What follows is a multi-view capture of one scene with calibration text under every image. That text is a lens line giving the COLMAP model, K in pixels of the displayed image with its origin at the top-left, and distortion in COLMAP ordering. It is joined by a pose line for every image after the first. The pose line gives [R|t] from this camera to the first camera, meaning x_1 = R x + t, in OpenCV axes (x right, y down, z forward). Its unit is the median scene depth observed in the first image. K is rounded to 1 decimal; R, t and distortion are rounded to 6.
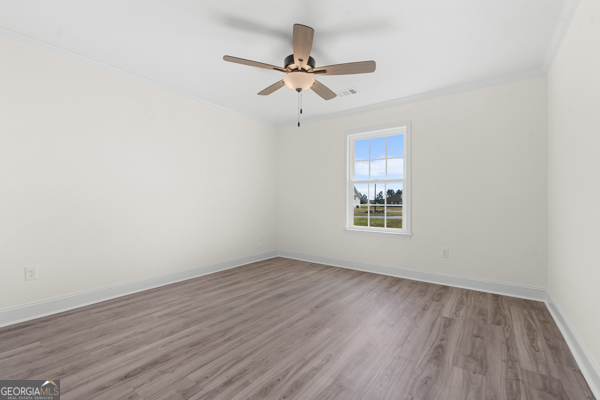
lens RADIAL K [[266.1, 0, 299.0], [0, 266.1, 200.6], [0, 0, 1]] dist [-0.000262, 0.000021]
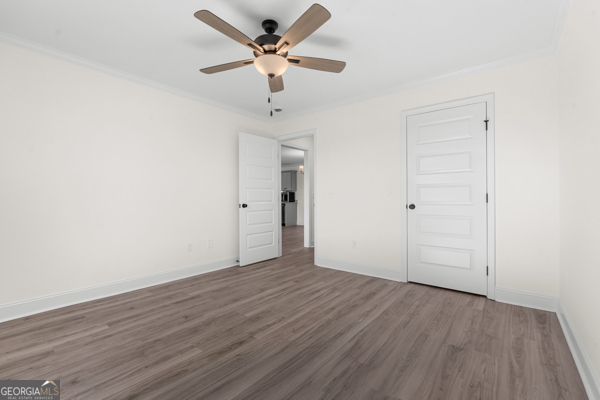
lens RADIAL K [[266.1, 0, 299.0], [0, 266.1, 200.6], [0, 0, 1]] dist [-0.000262, 0.000021]
pose [[-0.998897, -0.003638, 0.046804, -0.161797], [-0.003454, 0.999986, 0.004004, 0.005433], [-0.046818, 0.003838, -0.998896, 2.232993]]
